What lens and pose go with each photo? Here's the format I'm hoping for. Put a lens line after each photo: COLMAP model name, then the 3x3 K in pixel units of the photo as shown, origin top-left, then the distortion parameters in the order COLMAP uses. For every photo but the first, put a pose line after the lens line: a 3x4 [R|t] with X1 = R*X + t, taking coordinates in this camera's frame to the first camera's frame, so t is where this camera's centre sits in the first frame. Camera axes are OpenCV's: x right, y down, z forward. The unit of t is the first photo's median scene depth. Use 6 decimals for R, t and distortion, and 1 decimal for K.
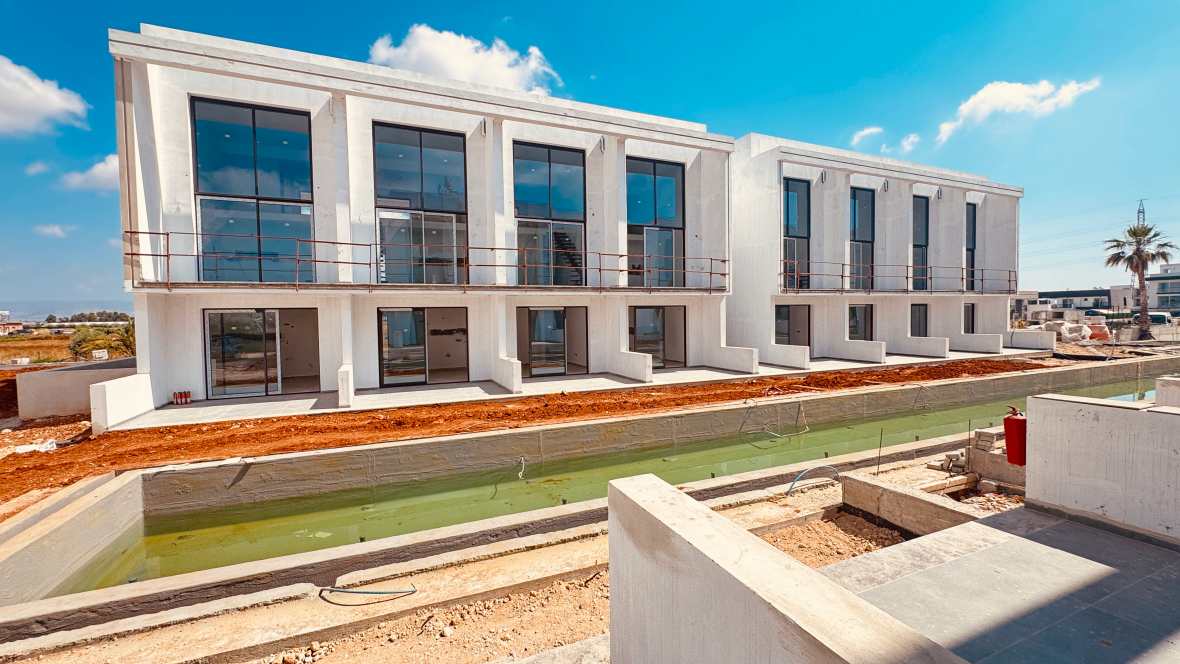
lens RADIAL K [[467.7, 0, 585.8], [0, 467.7, 335.1], [0, 0, 1]] dist [-0.000647, -0.000066]
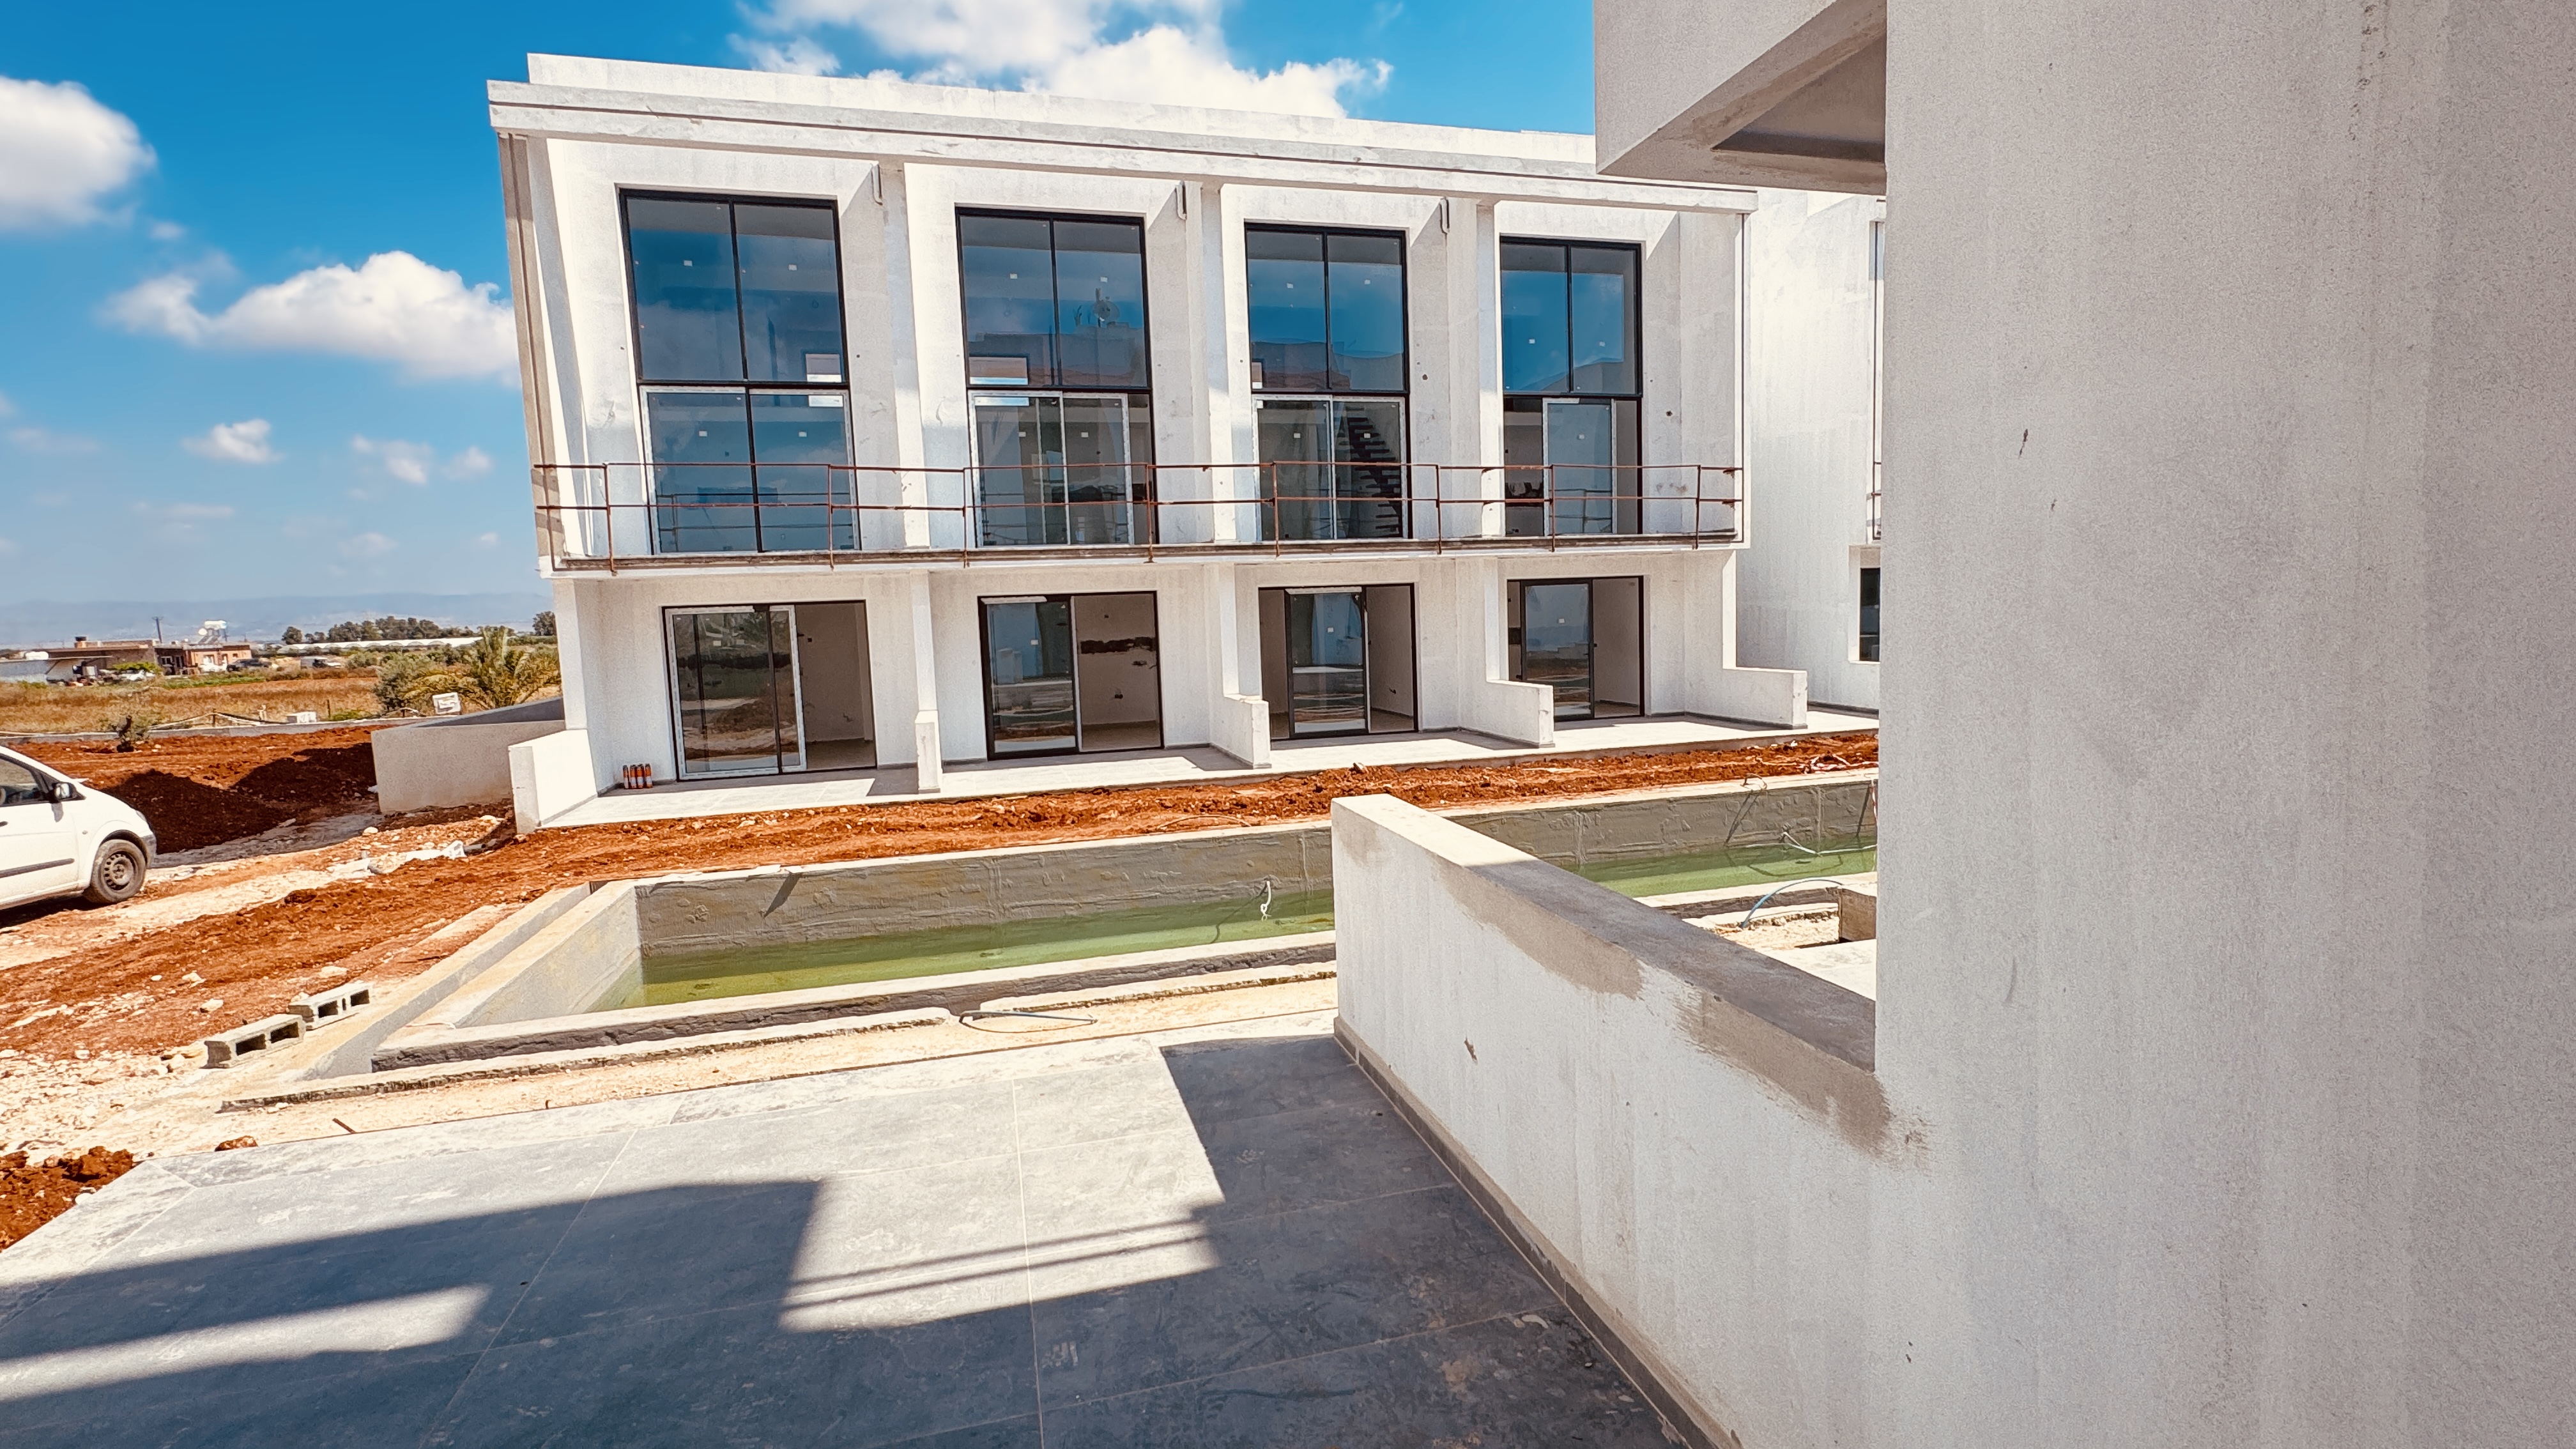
lens RADIAL K [[1154.5, 0, 1279.0], [0, 1154.5, 729.4], [0, 0, 1]] dist [0.001701, 0.000116]
pose [[0.989892, -0.006735, -0.141665, 0.040413], [0.015936, 0.997828, 0.063919, 0.008284], [0.140927, -0.065530, 0.987849, -0.172617]]
